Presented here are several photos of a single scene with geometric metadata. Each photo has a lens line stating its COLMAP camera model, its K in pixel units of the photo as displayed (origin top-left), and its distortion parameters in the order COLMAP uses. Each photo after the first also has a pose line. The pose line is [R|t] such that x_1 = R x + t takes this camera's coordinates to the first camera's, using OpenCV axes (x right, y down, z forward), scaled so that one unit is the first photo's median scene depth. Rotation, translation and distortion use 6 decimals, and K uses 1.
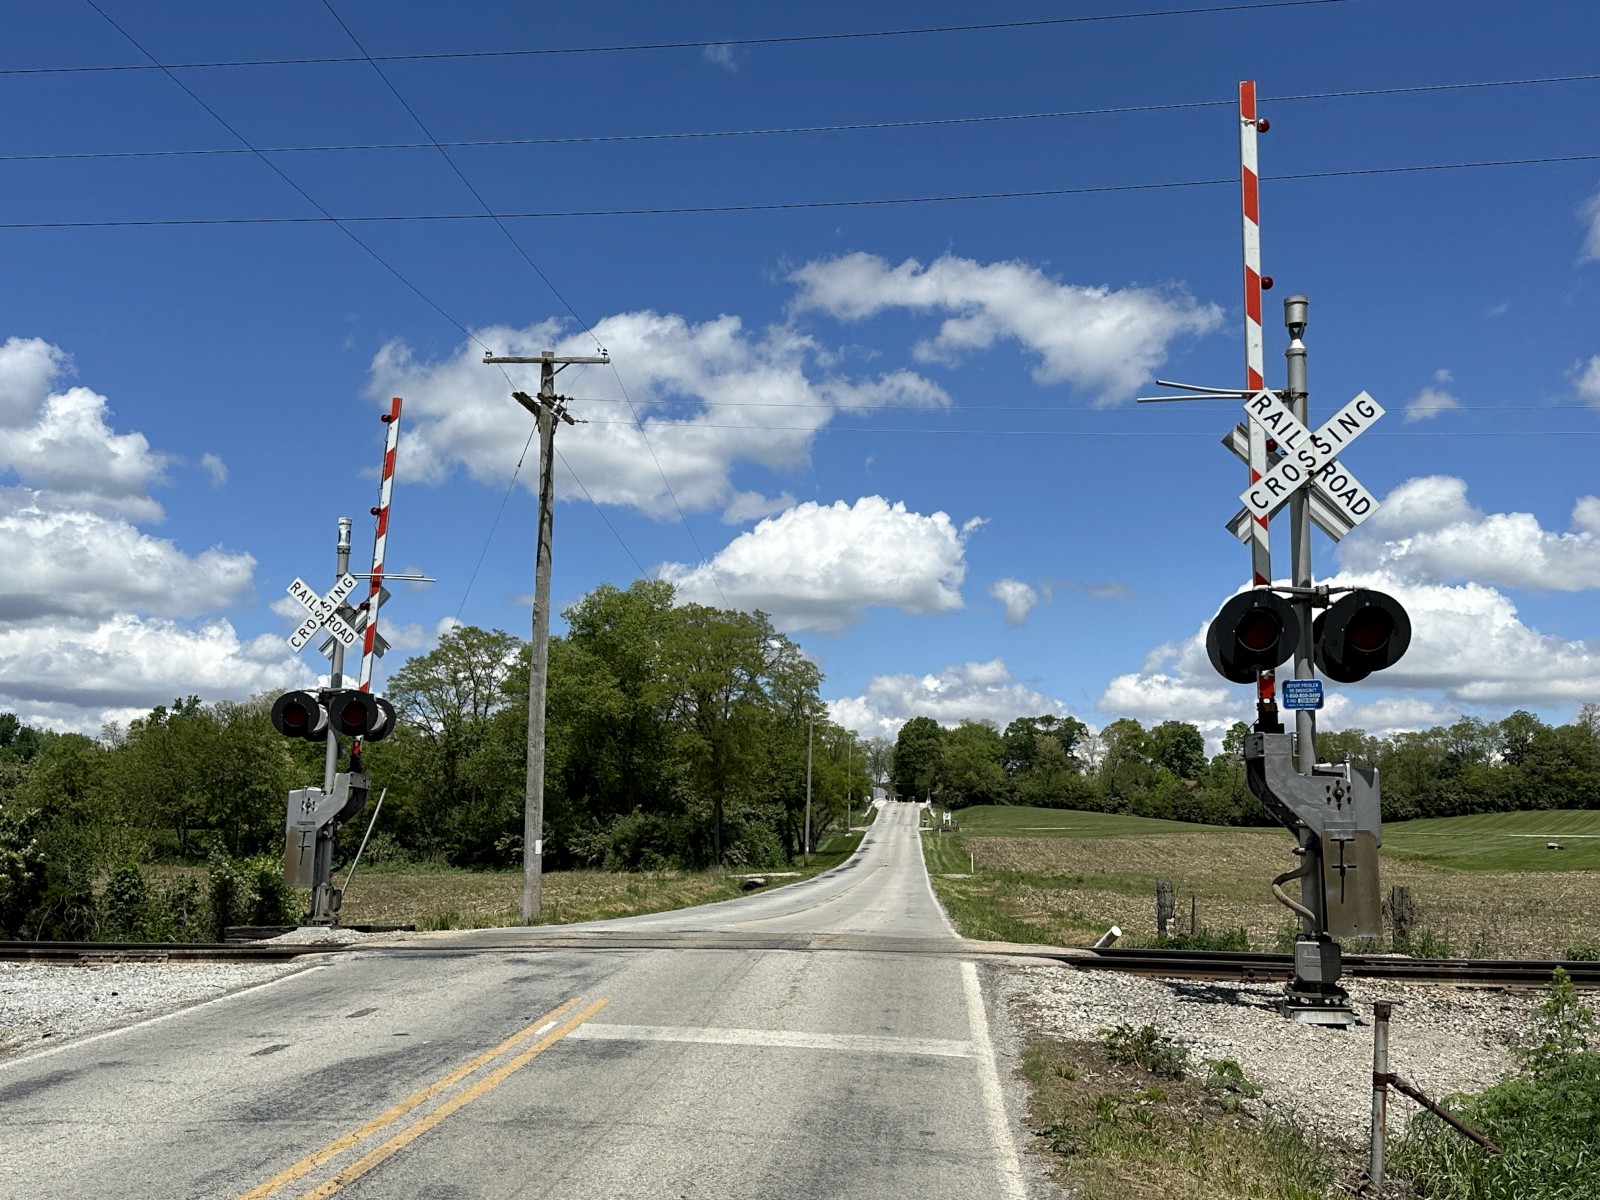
lens RADIAL K [[1728.7, 0, 795.6], [0, 1728.7, 598.3], [0, 0, 1]] dist [0.183543, -0.472273]
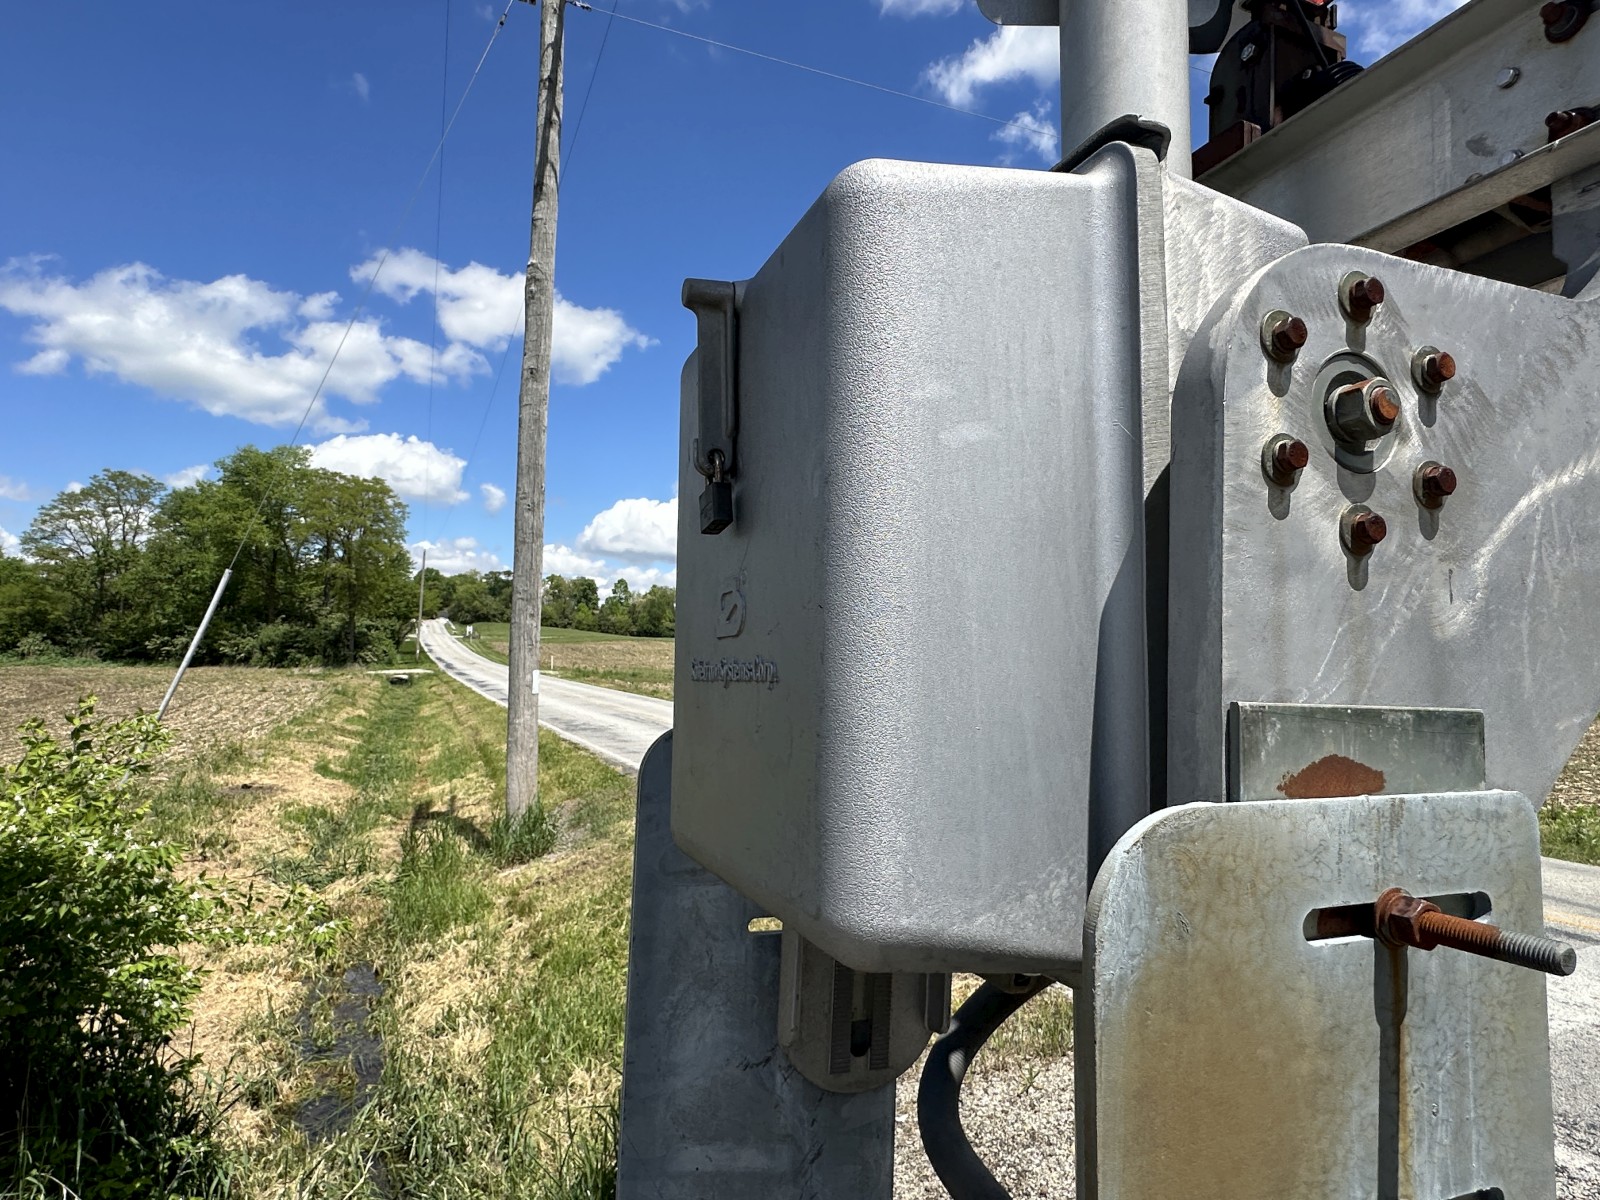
lens RADIAL K [[919.6, 0, 807.9], [0, 919.6, 598.2], [0, 0, 1]] dist [-0.028840, -0.000369]
pose [[0.876673, 0.034622, 0.479840, -0.062970], [-0.077232, 0.994599, 0.069340, 0.024296], [-0.474848, -0.097848, 0.874612, 0.190827]]
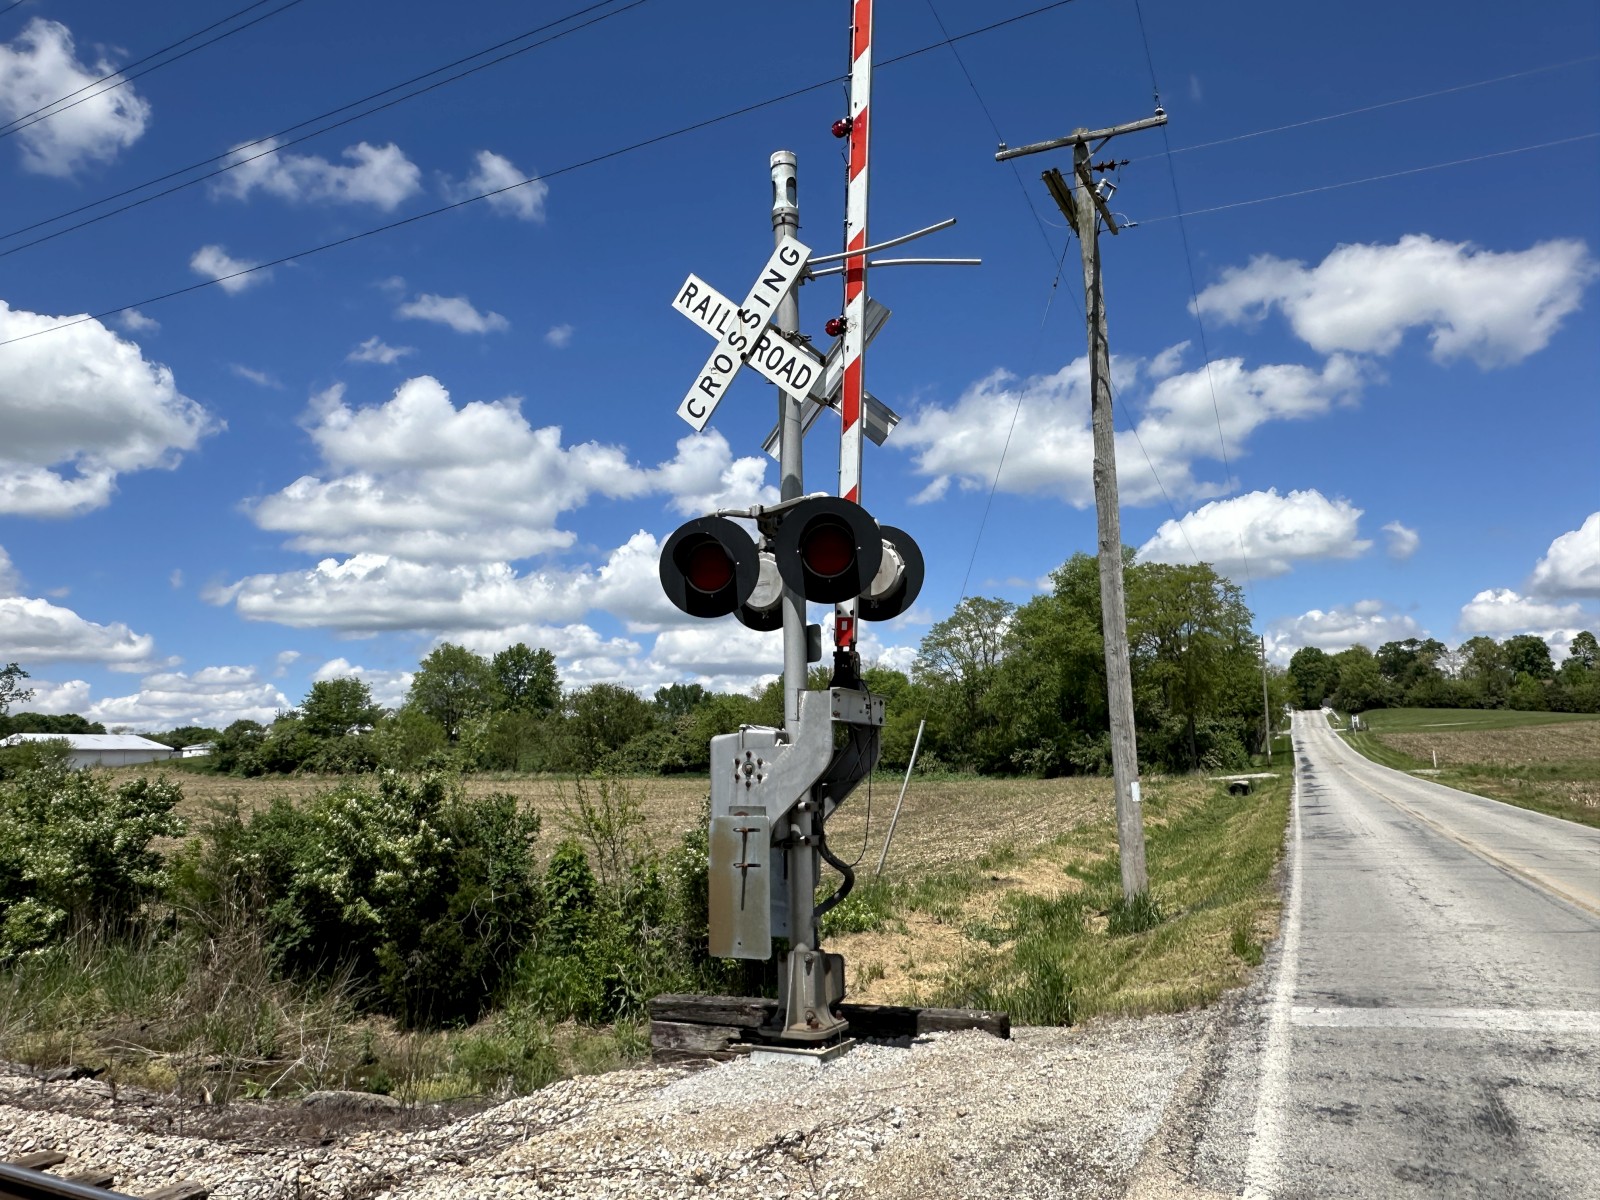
lens RADIAL K [[1116.5, 0, 806.0], [0, 1116.5, 602.8], [0, 0, 1]] dist [-0.005576, -0.002993]
pose [[0.943692, -0.085019, -0.319714, -0.035608], [0.087536, 0.996140, -0.006519, 0.014968], [0.319035, -0.021835, 0.947492, 0.140329]]
